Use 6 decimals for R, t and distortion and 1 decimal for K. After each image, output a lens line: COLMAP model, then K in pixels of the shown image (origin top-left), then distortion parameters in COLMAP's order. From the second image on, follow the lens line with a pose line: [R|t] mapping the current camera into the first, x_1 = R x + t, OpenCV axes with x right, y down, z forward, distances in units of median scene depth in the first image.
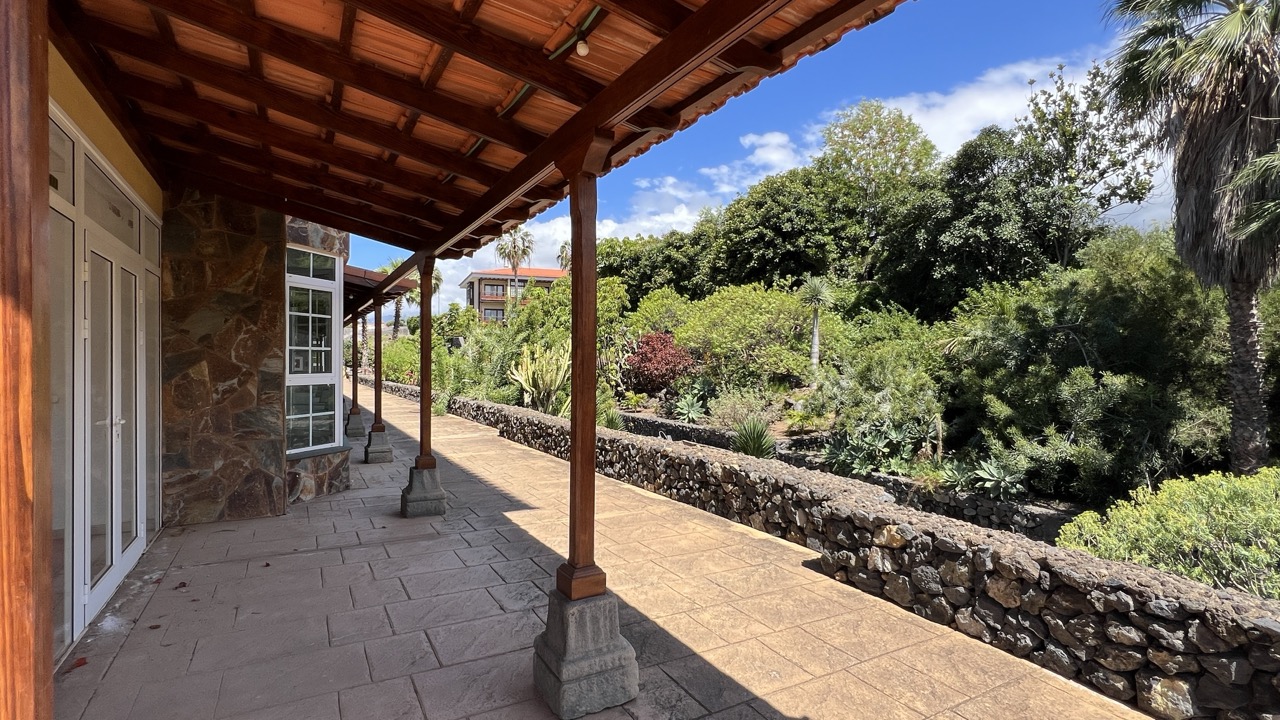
lens RADIAL K [[621.5, 0, 632.3], [0, 621.5, 357.4], [0, 0, 1]] dist [-0.000349, -0.000089]
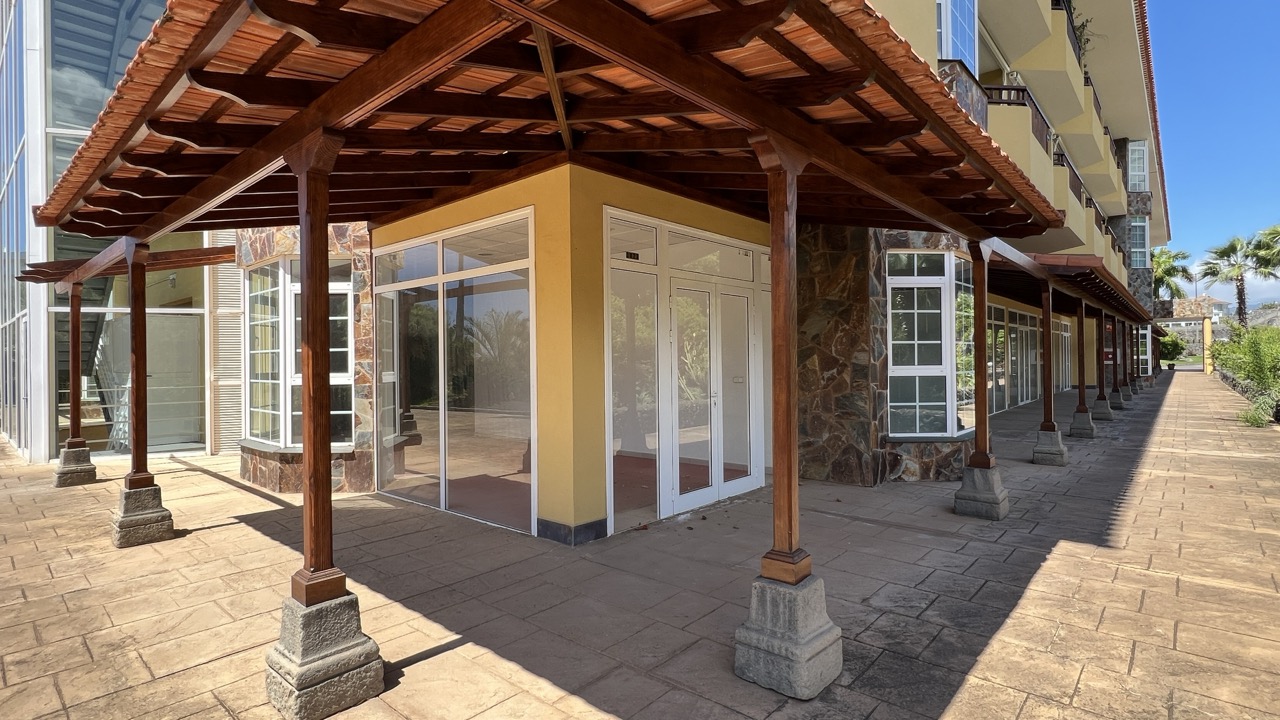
lens RADIAL K [[621.5, 0, 632.3], [0, 621.5, 357.4], [0, 0, 1]] dist [-0.000349, -0.000089]
pose [[0.331196, -0.003875, -0.943554, 0.390024], [0.015338, 0.999882, 0.001278, 0.003605], [0.943437, -0.014895, 0.331216, 0.202953]]
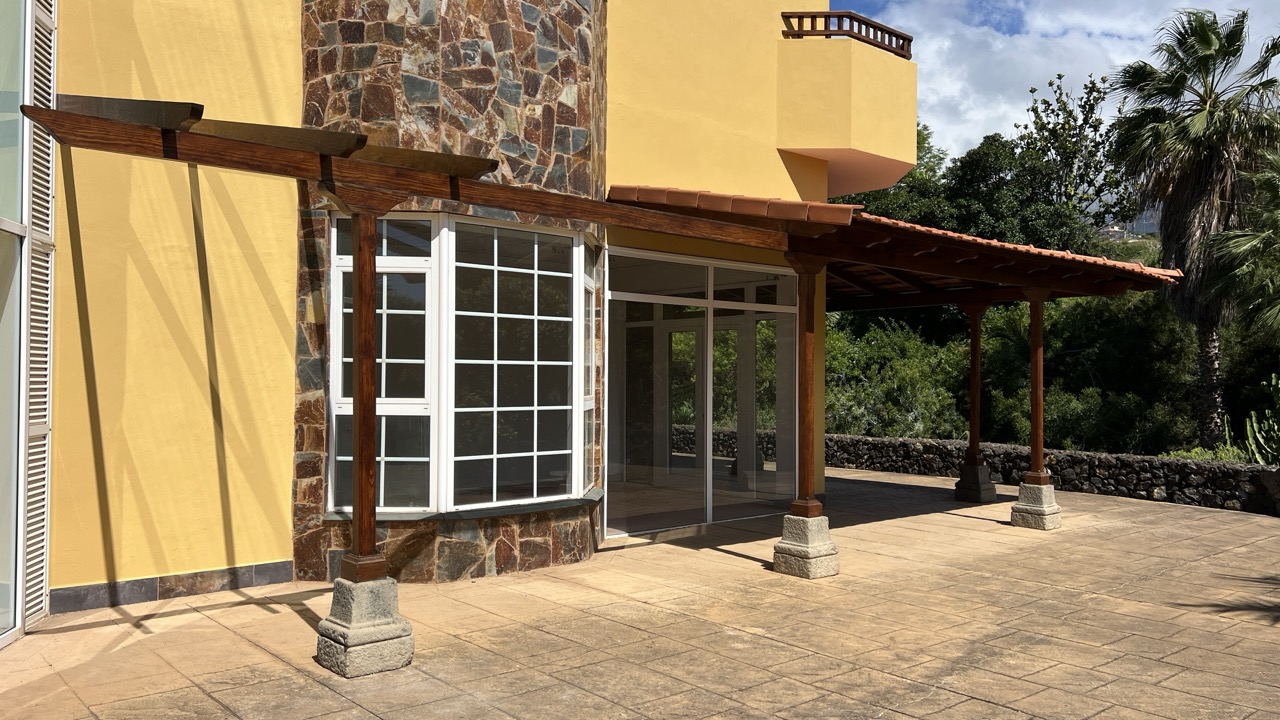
lens RADIAL K [[943.6, 0, 642.2], [0, 943.6, 368.0], [0, 0, 1]] dist [0.084738, -0.126277]
pose [[0.975816, 0.006731, 0.218489, -1.277334], [-0.004974, 0.999951, -0.008589, -0.002789], [-0.218536, 0.007294, 0.975802, -1.466339]]
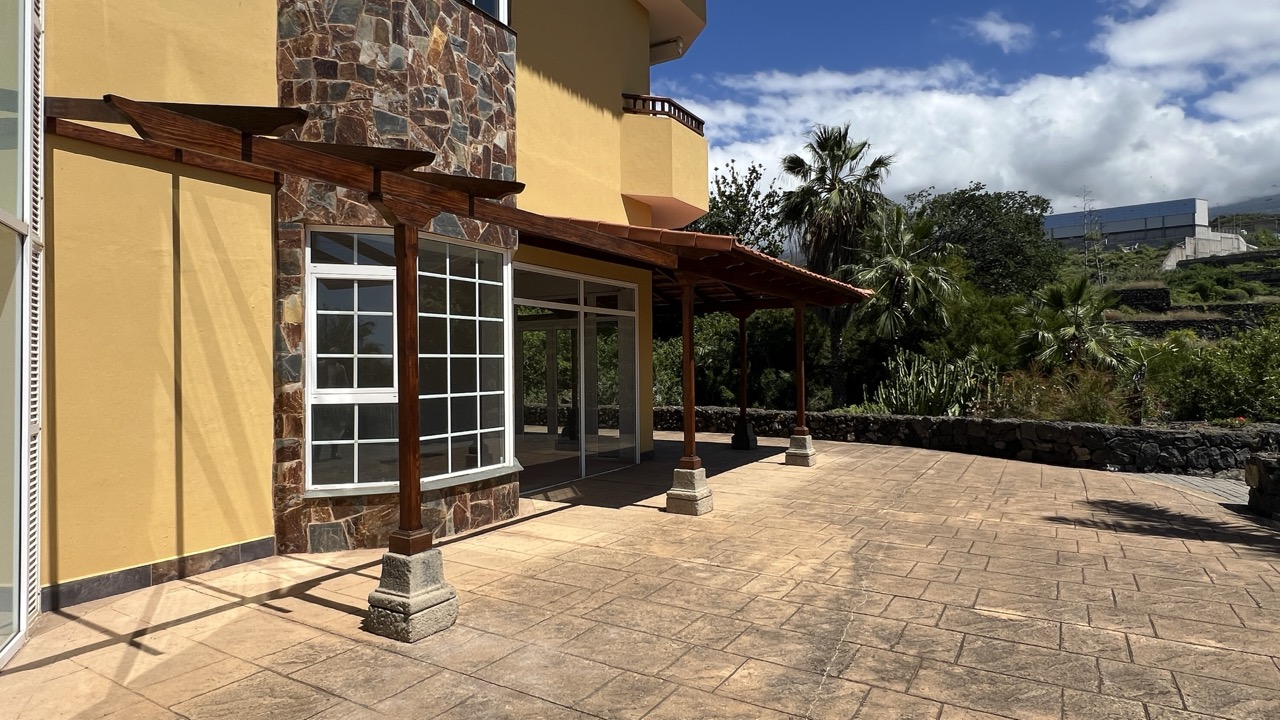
lens RADIAL K [[688.6, 0, 633.3], [0, 688.6, 353.4], [0, 0, 1]] dist [-0.001825, 0.000020]
pose [[0.866922, -0.002341, 0.498438, -1.496060], [0.010954, 0.999837, -0.014356, -0.006022], [-0.498323, 0.017906, 0.866806, -1.278293]]
